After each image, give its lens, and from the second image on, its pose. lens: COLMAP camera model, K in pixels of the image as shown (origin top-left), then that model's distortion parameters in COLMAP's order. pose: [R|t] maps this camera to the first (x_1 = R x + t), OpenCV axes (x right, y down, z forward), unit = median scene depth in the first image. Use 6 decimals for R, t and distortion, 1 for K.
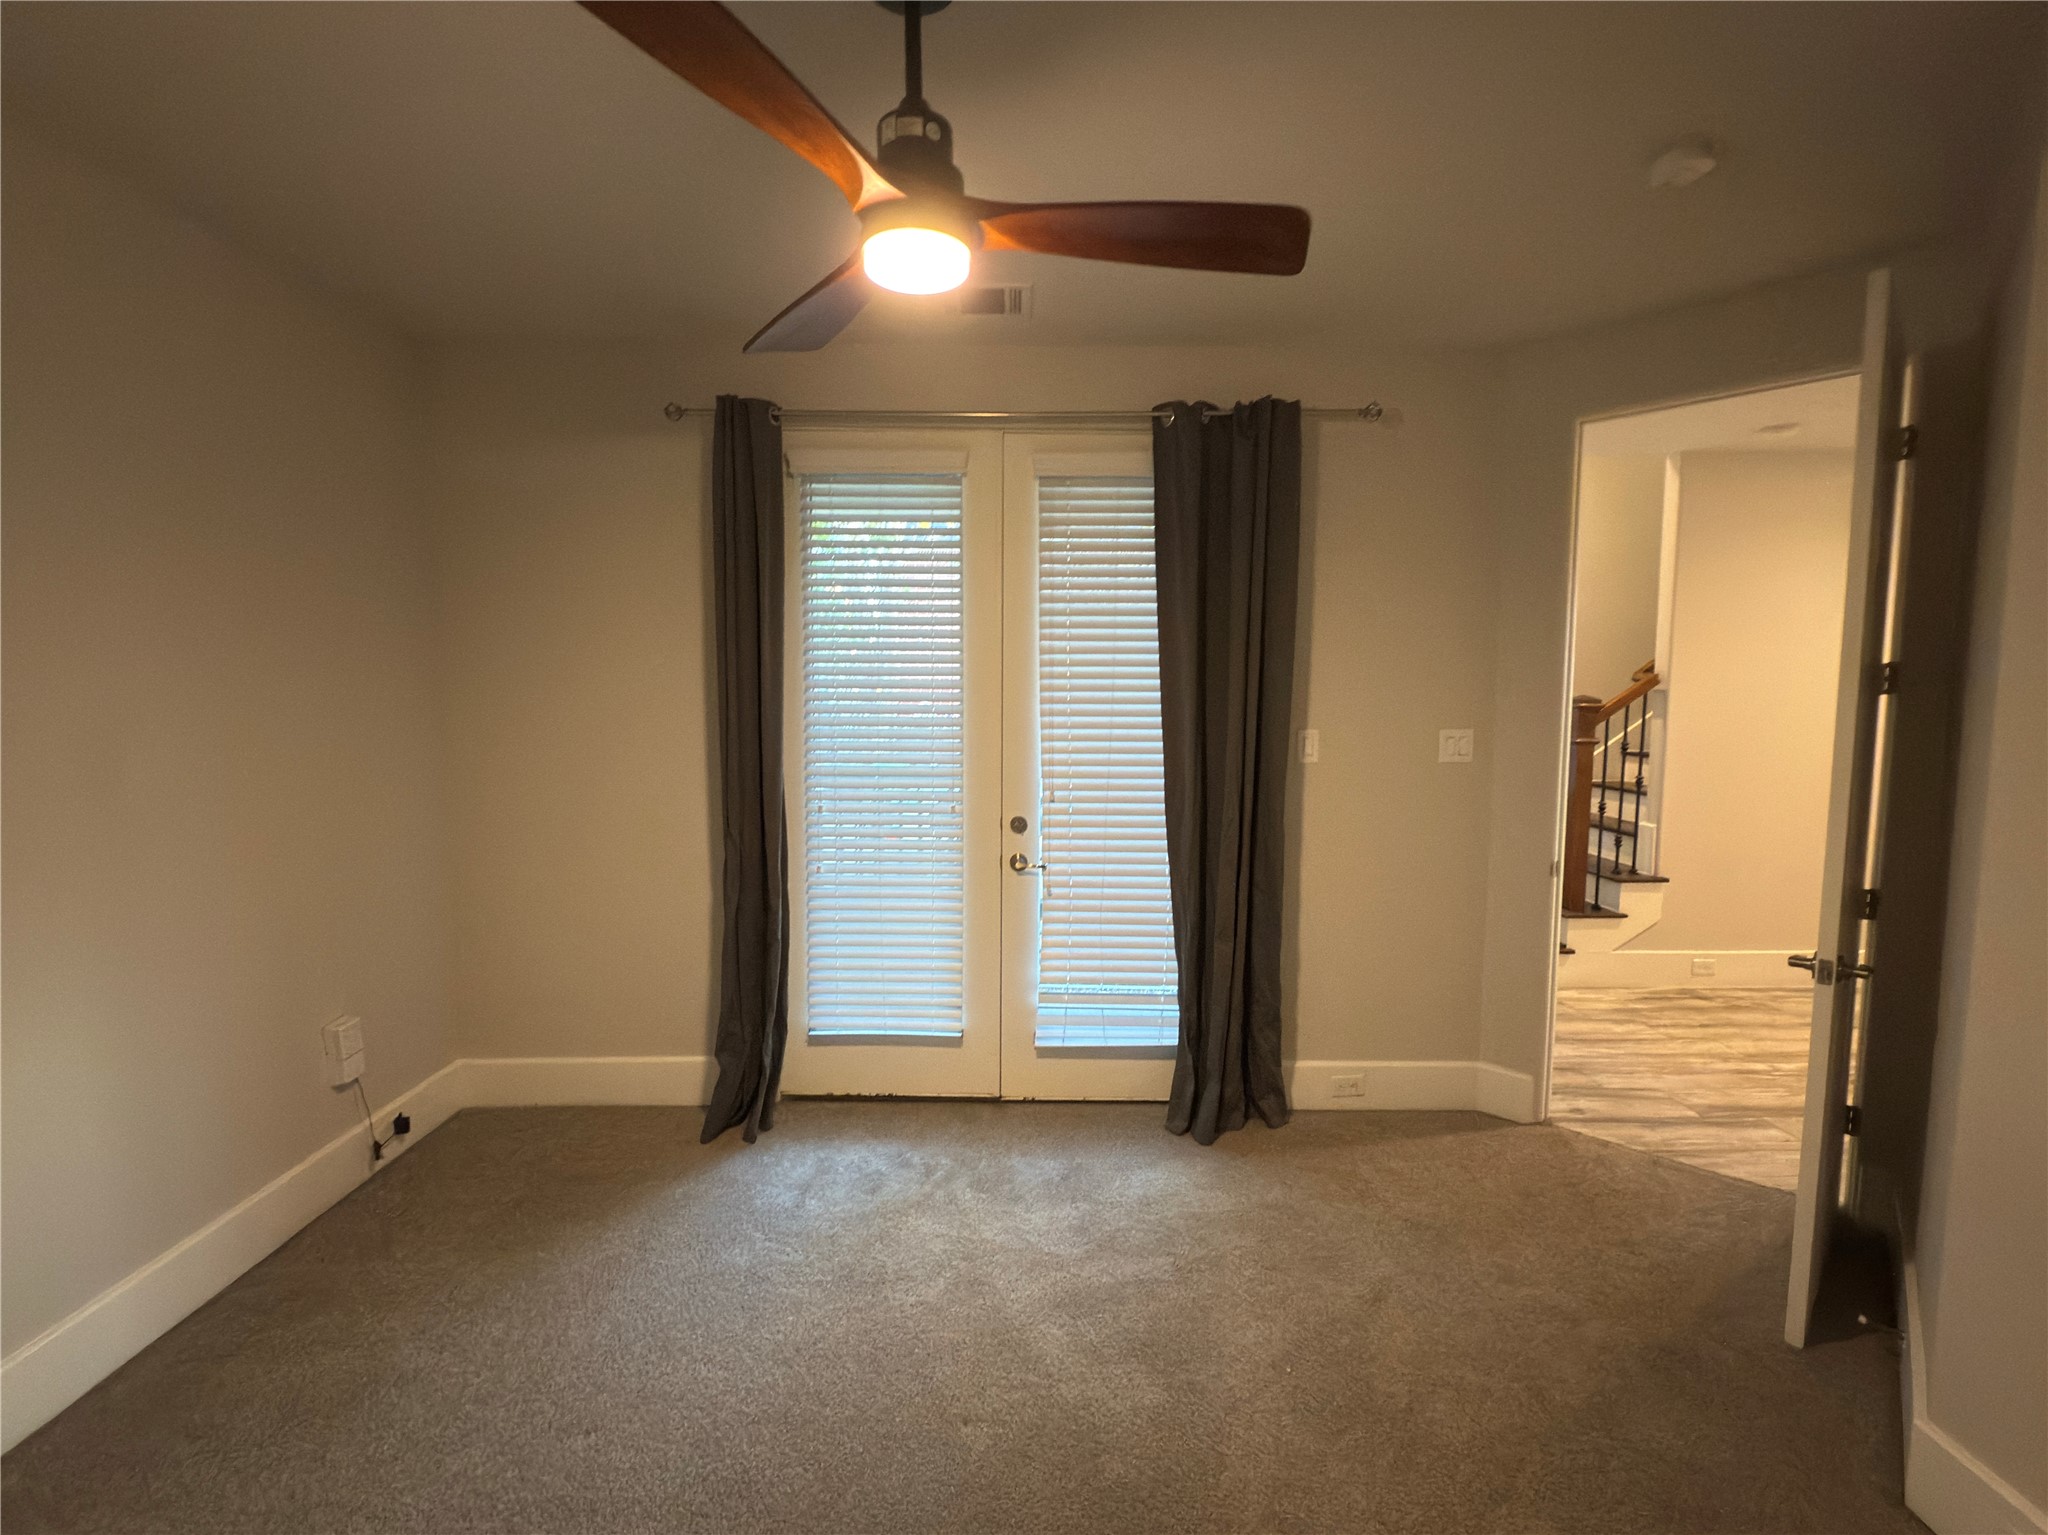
lens RADIAL K [[903.2, 0, 1034.5], [0, 903.2, 760.1], [0, 0, 1]] dist [0.000365, 0.000127]
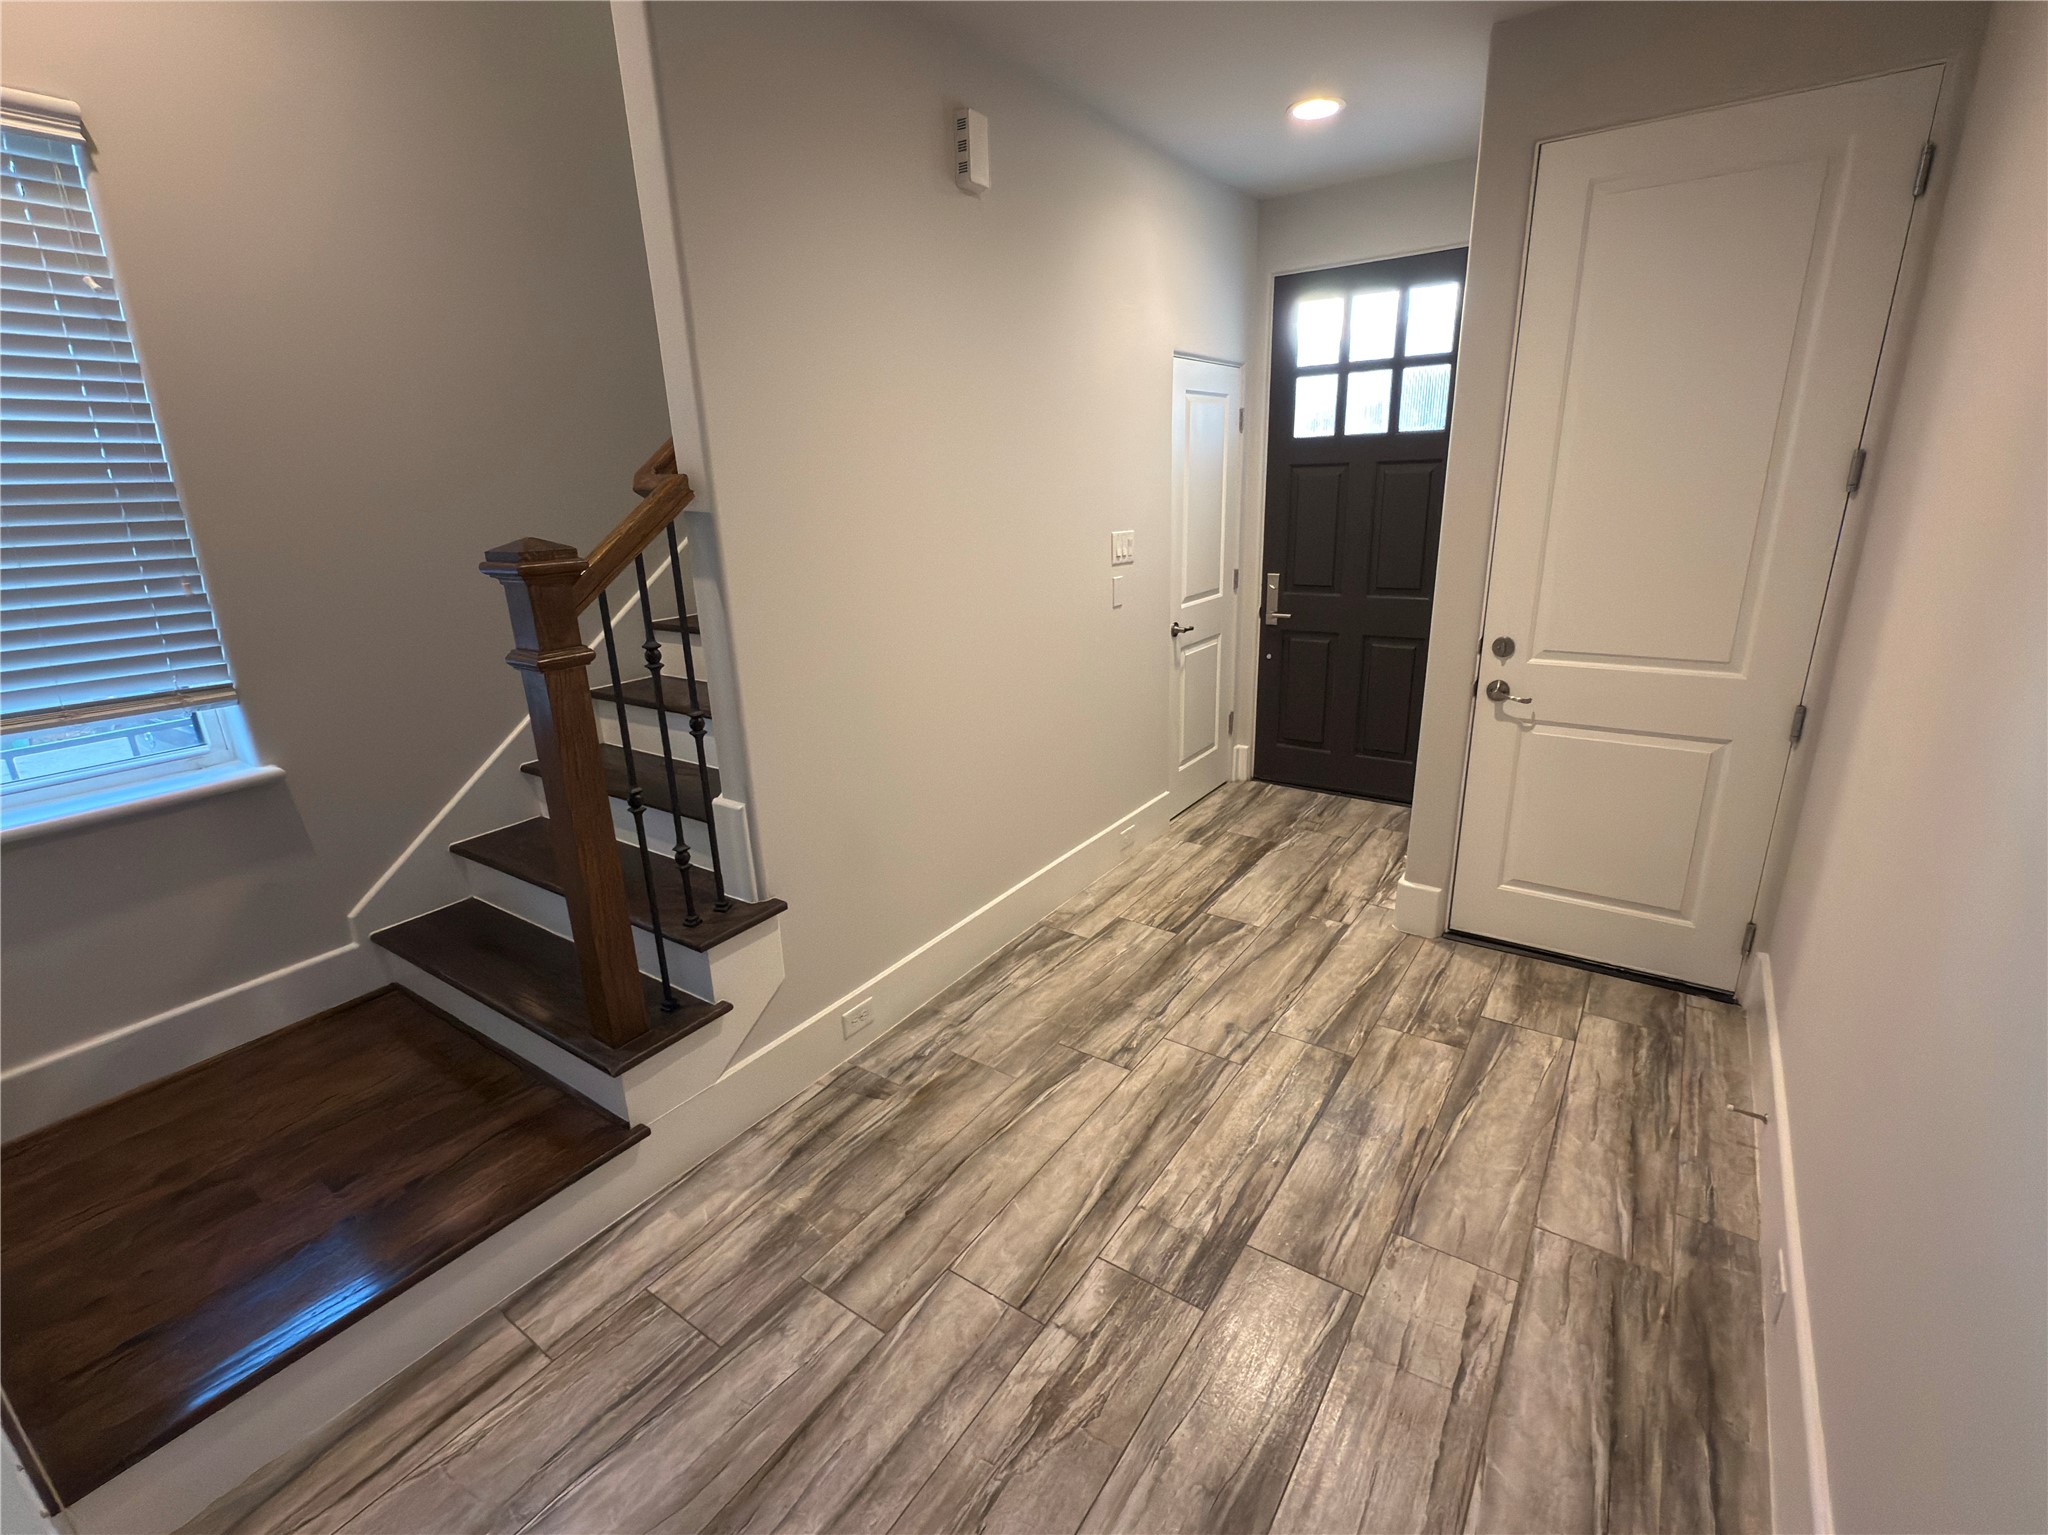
lens RADIAL K [[903.2, 0, 1022.4], [0, 903.2, 755.7], [0, 0, 1]] dist [0.000365, 0.000127]
pose [[0.565042, -0.270217, 0.779558, 0.406879], [0.100122, 0.960321, 0.260305, -0.062784], [-0.818965, -0.069033, 0.569676, 0.611429]]
